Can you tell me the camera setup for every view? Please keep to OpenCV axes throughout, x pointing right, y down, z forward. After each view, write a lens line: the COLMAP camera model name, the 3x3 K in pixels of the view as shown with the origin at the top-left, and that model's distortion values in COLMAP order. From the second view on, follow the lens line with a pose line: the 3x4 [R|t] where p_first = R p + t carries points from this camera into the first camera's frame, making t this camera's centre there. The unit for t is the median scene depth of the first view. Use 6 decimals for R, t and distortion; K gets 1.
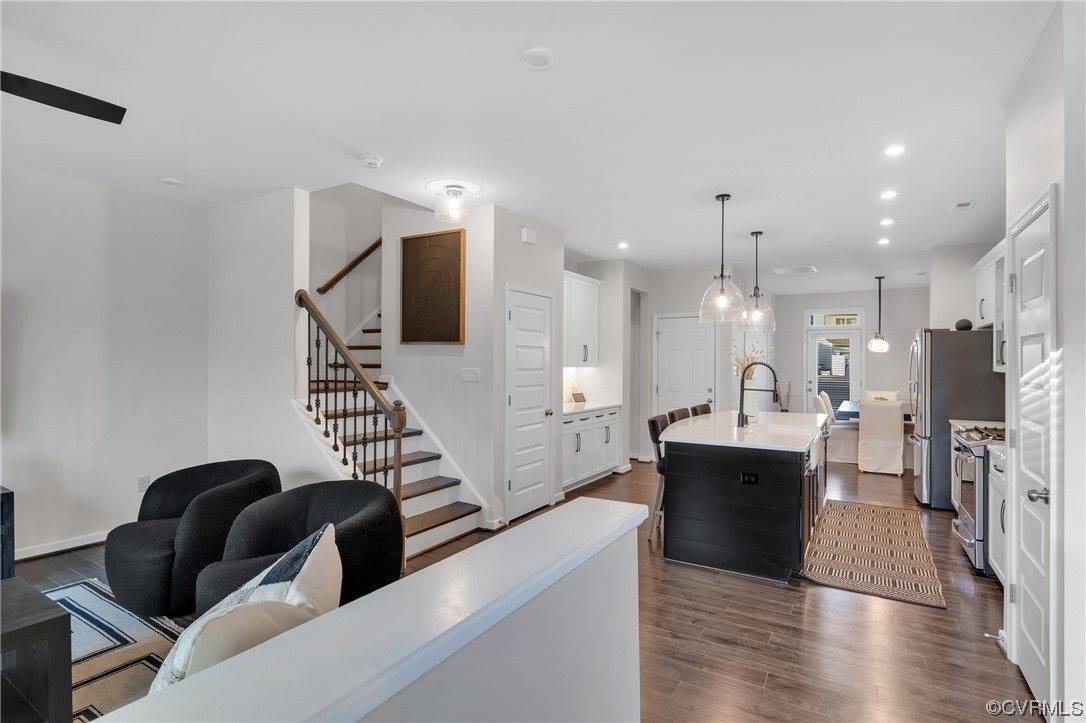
lens RADIAL K [[546.1, 0, 543.0], [0, 546.1, 361.5], [0, 0, 1]] dist [-0.013445, -0.001364]
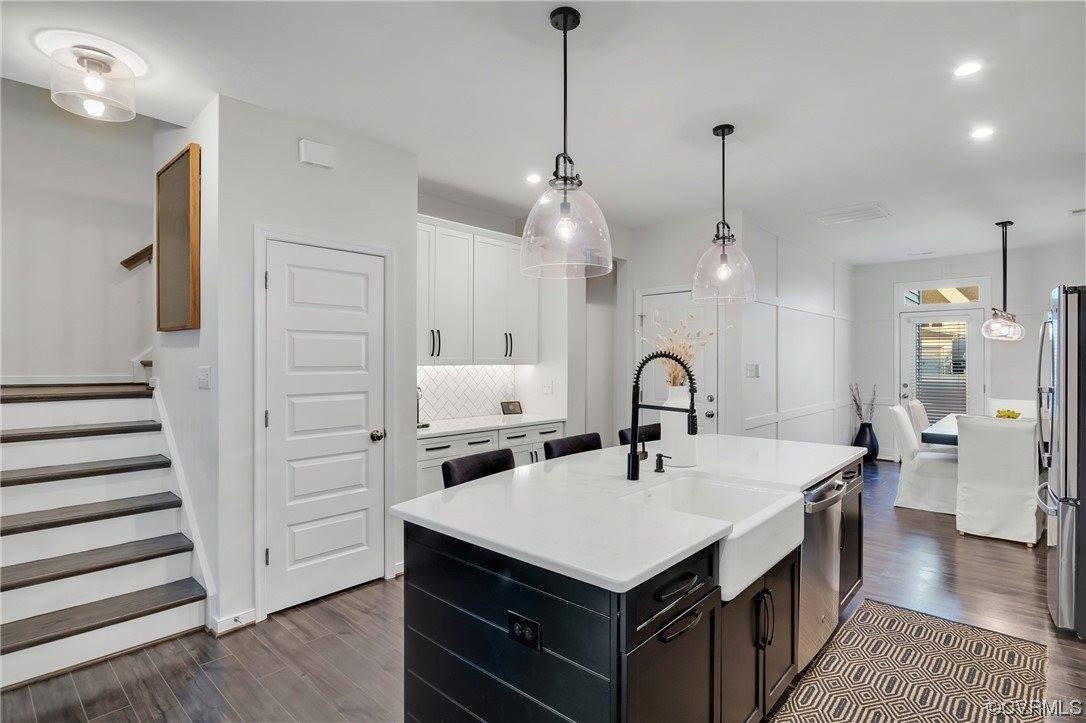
lens RADIAL K [[546.1, 0, 543.0], [0, 546.1, 361.5], [0, 0, 1]] dist [-0.013445, -0.001364]
pose [[0.979911, -0.004119, -0.199393, 0.312369], [0.004481, 0.999989, 0.001362, 0.006431], [0.199385, -0.002229, 0.979919, 0.391911]]
